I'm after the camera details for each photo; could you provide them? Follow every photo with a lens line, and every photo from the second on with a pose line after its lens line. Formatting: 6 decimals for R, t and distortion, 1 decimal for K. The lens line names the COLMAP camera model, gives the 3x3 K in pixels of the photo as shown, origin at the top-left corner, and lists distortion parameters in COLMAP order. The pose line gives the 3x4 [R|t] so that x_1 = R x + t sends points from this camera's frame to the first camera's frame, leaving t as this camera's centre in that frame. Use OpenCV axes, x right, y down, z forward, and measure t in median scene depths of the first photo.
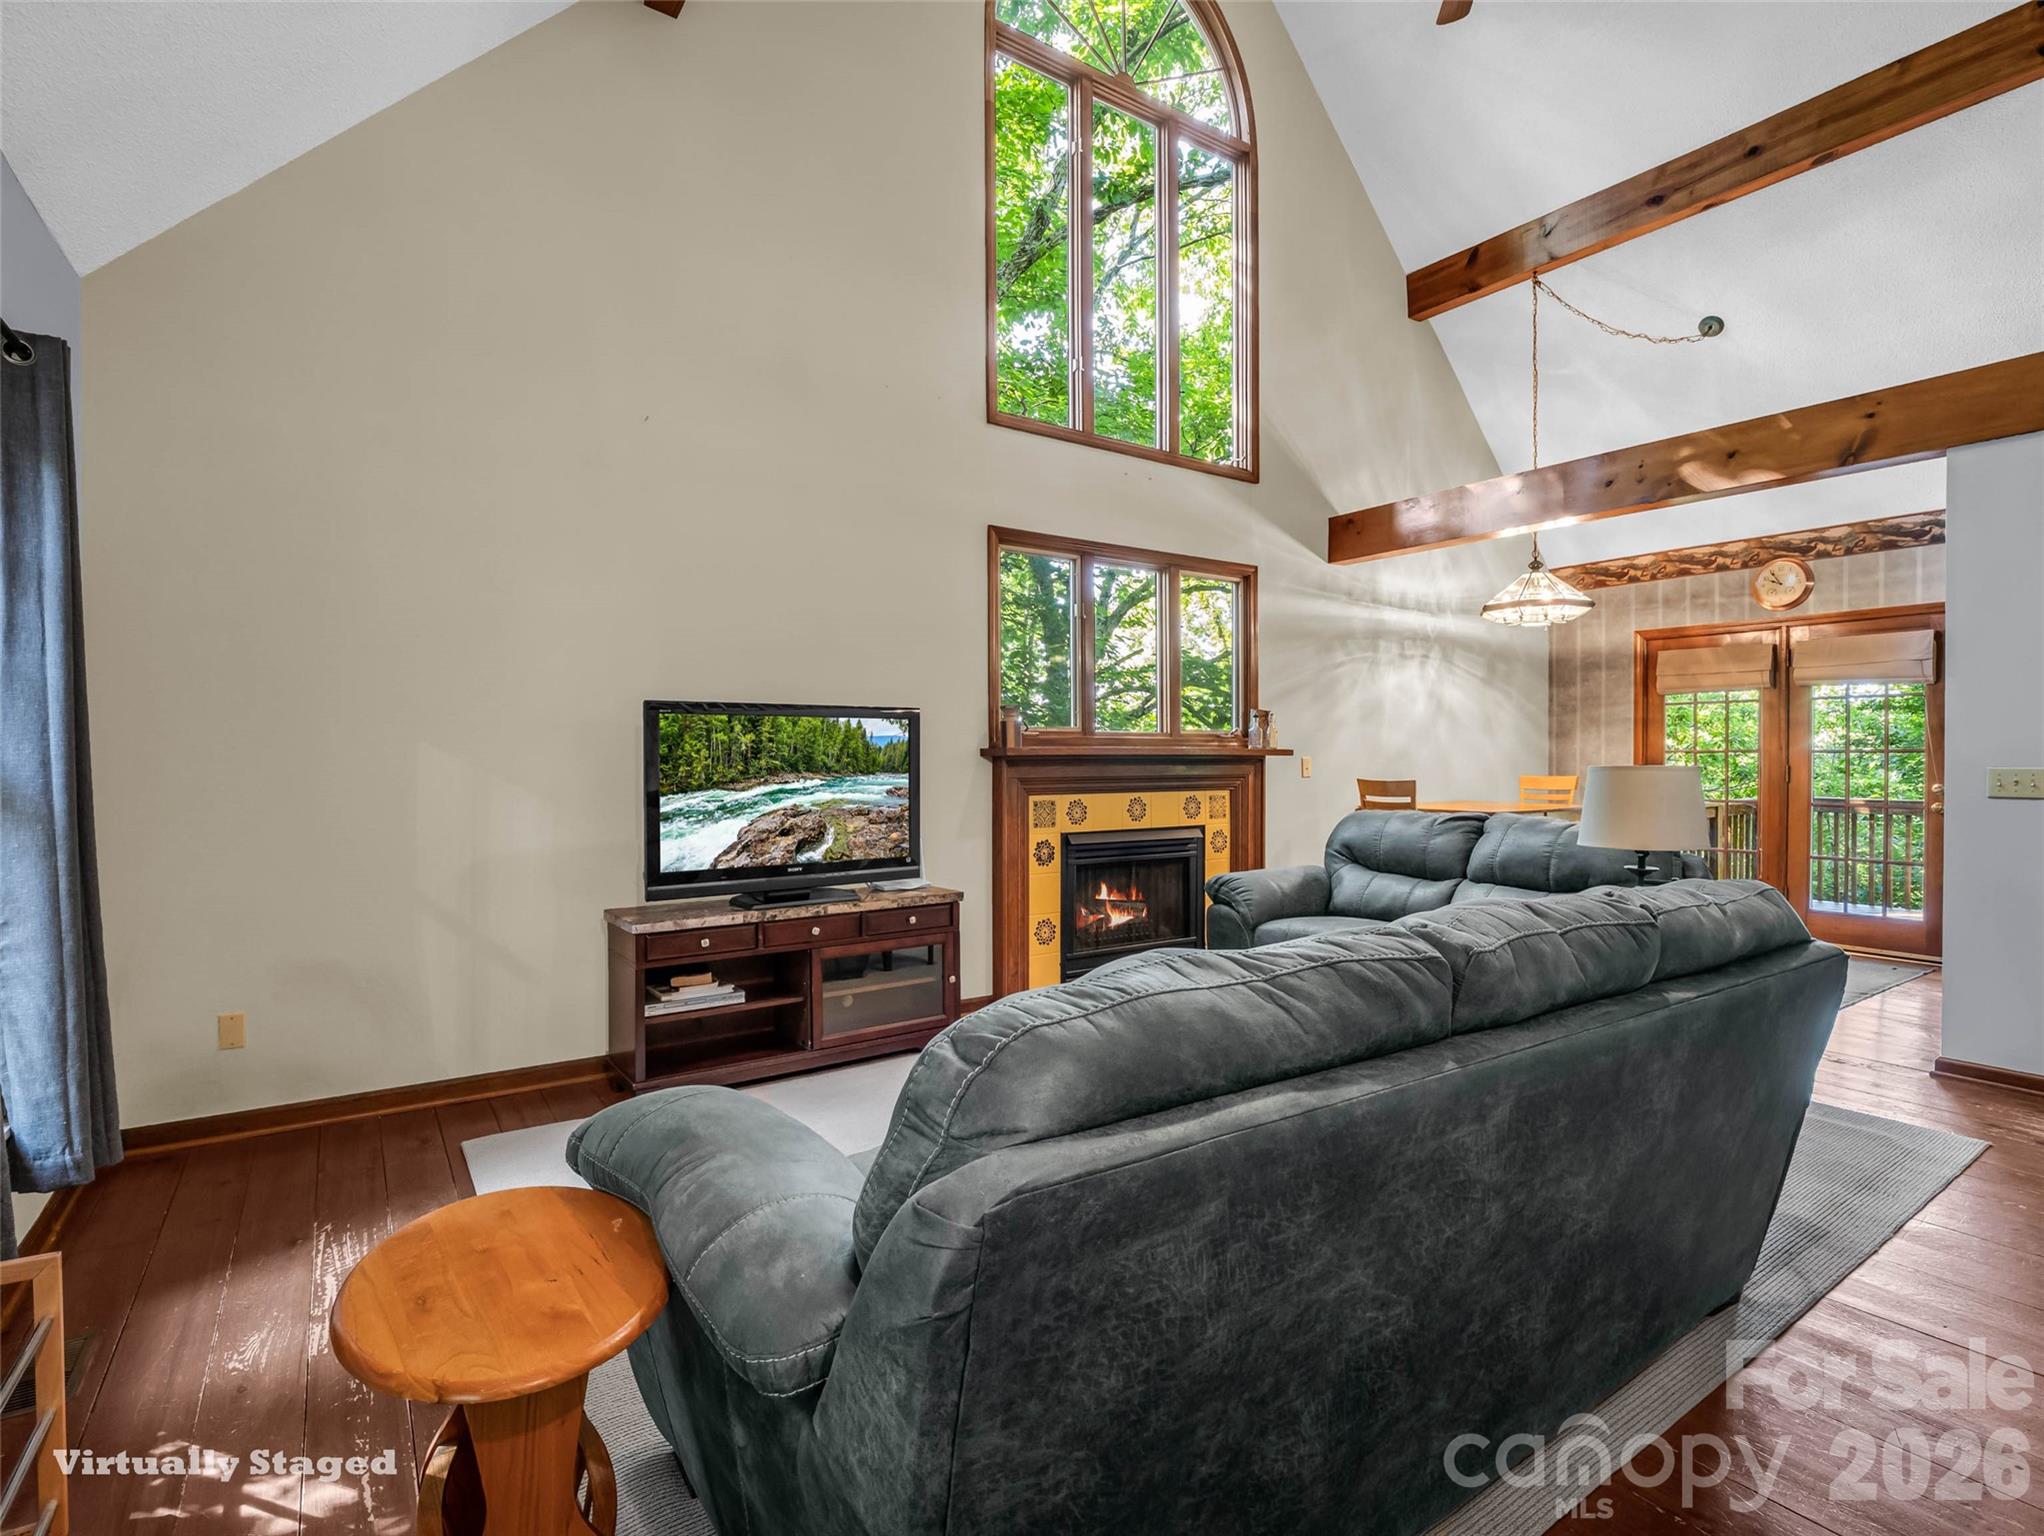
lens RADIAL K [[981.3, 0, 1019.3], [0, 981.3, 771.5], [0, 0, 1]] dist [-0.032149, -0.000040]
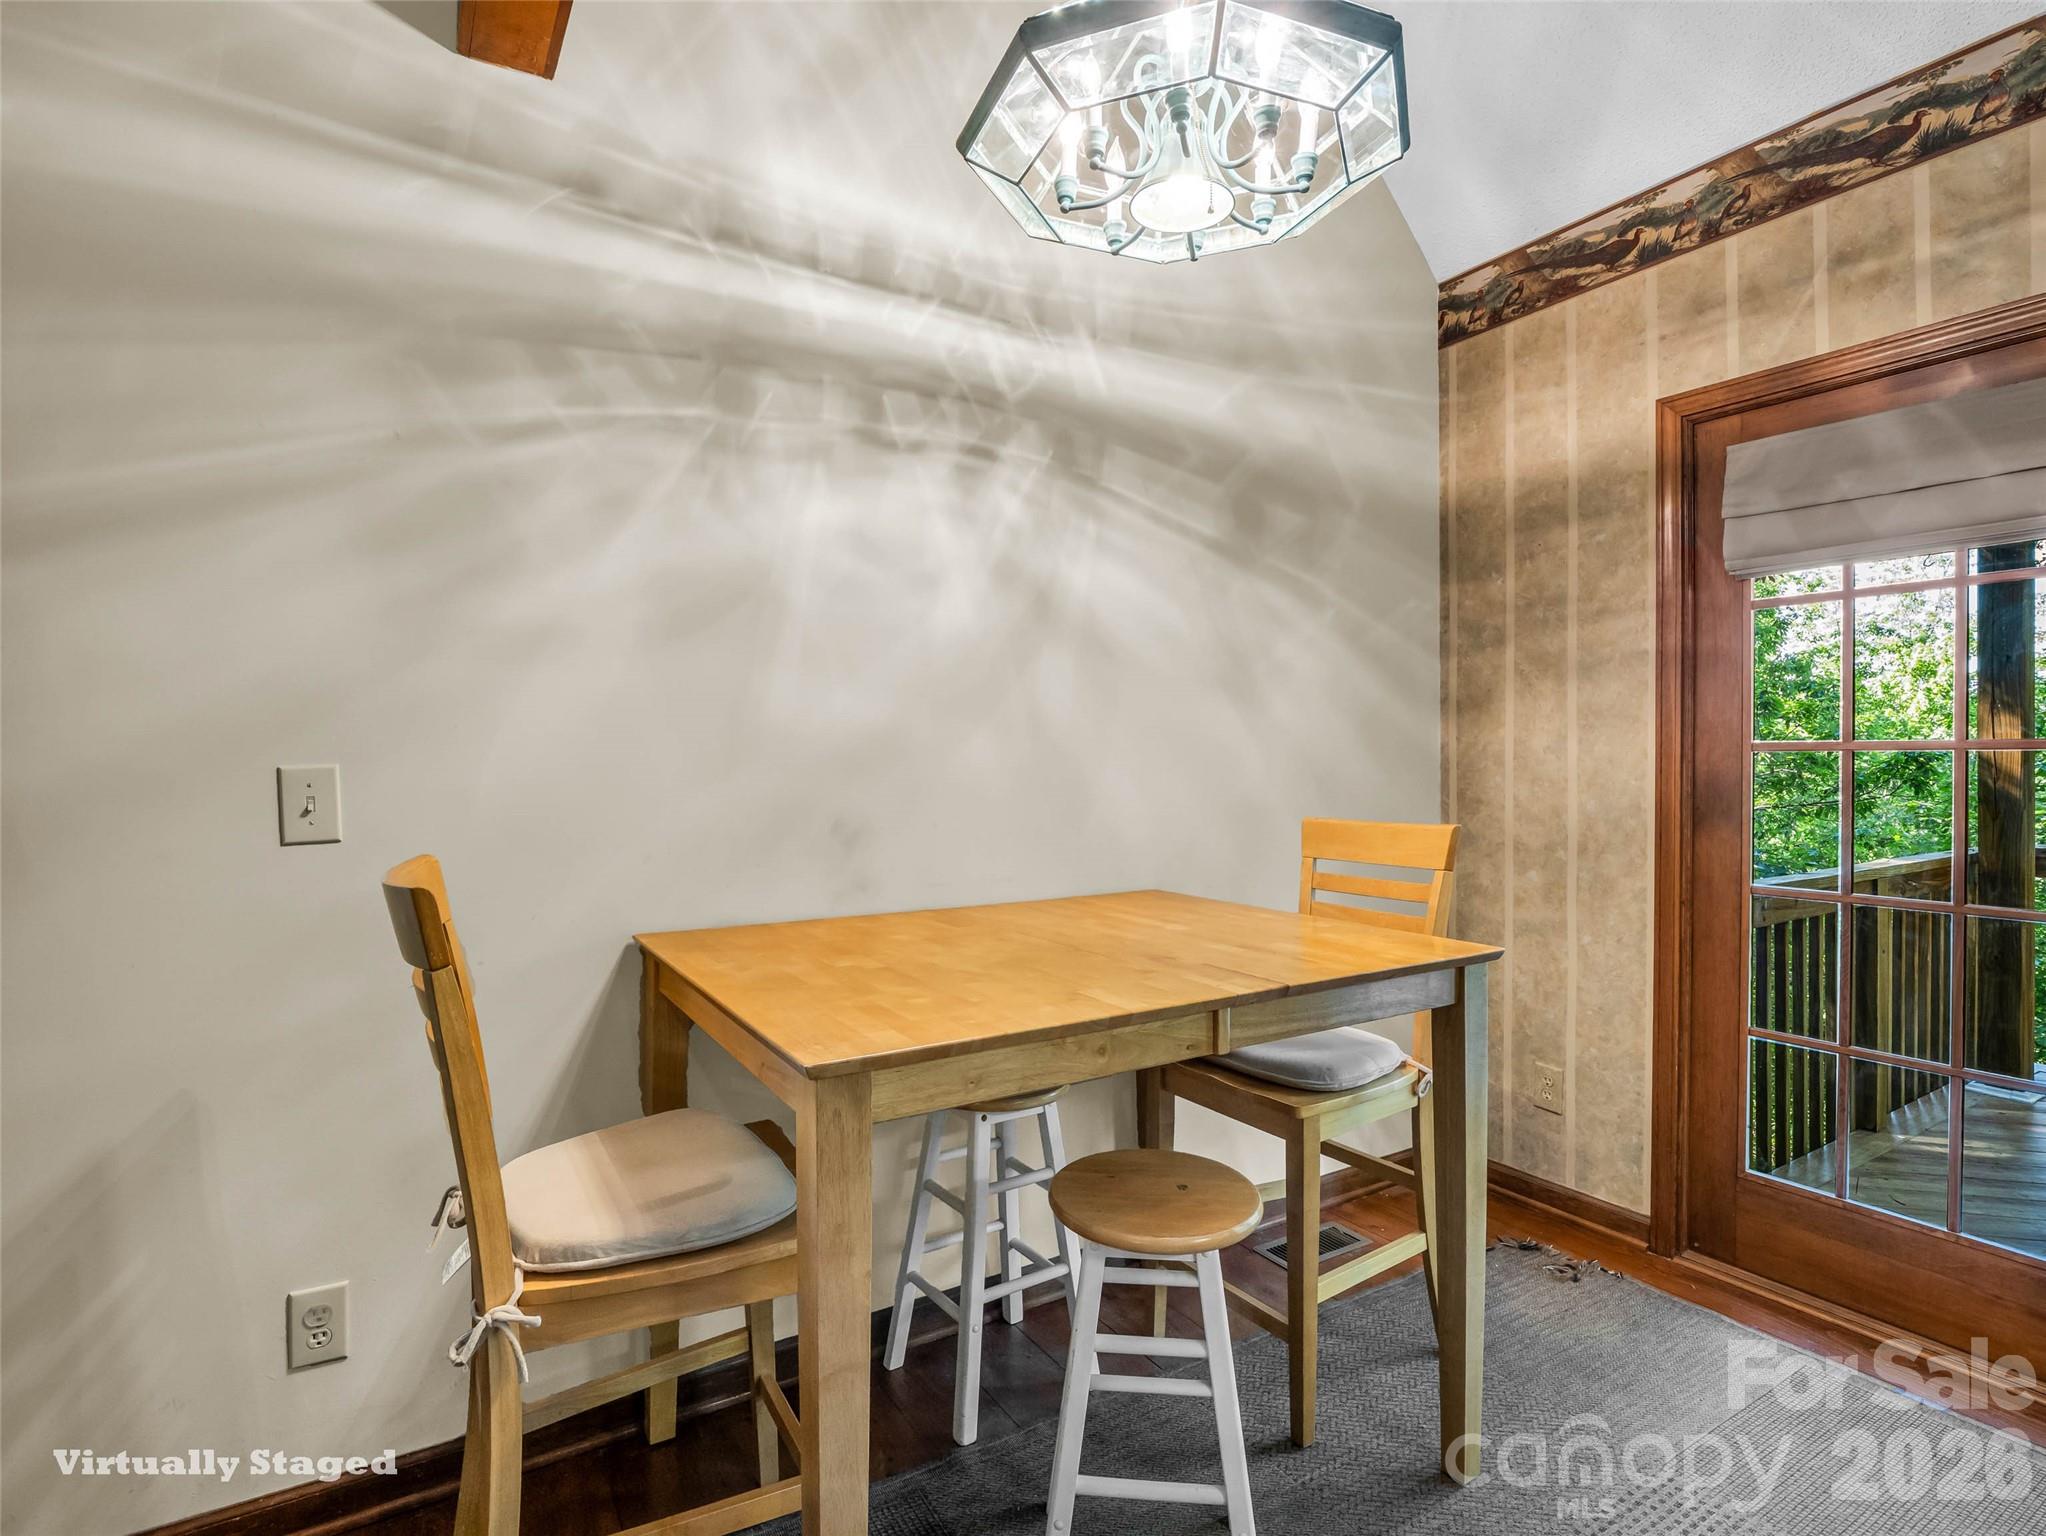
lens RADIAL K [[1023.8, 0, 1021.1], [0, 1023.8, 766.5], [0, 0, 1]] dist [-0.017045, 0.000695]
pose [[0.999579, -0.000182, -0.029029, 0.486861], [-0.000093, 0.999955, -0.009470, -0.012005], [0.029029, 0.009469, 0.999534, 0.734327]]
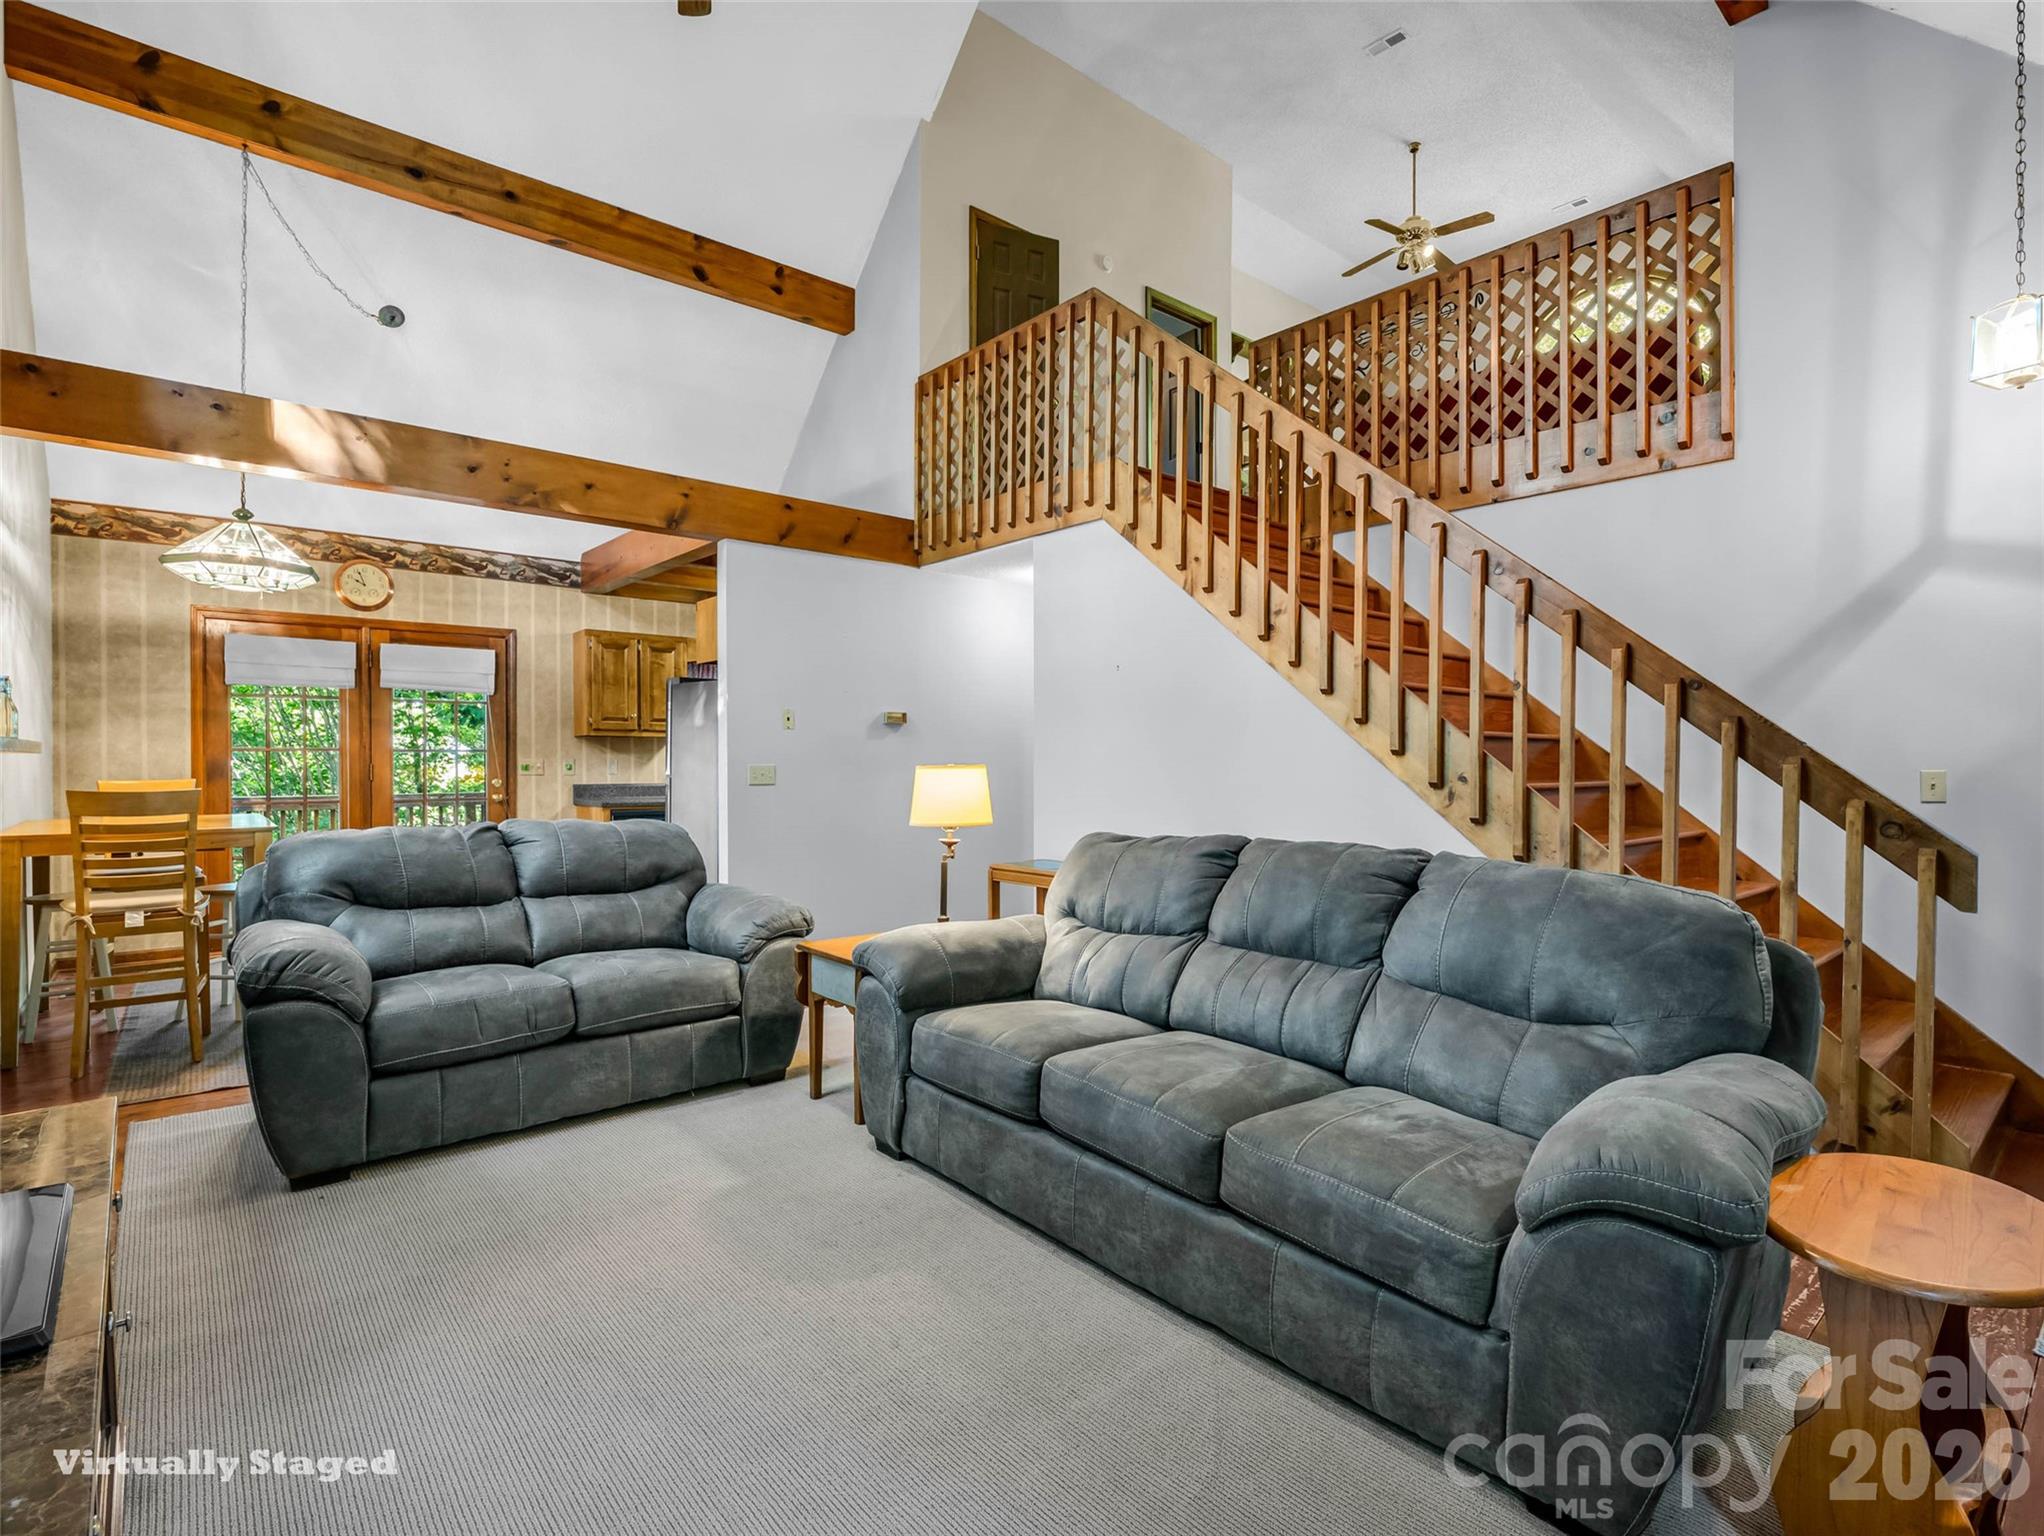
lens RADIAL K [[981.3, 0, 1019.3], [0, 981.3, 771.5], [0, 0, 1]] dist [-0.032149, -0.000040]
pose [[-0.124718, -0.013824, 0.992096, -0.318083], [0.011730, 0.999813, 0.015406, -0.006463], [-0.992123, 0.013559, -0.124532, 0.461055]]
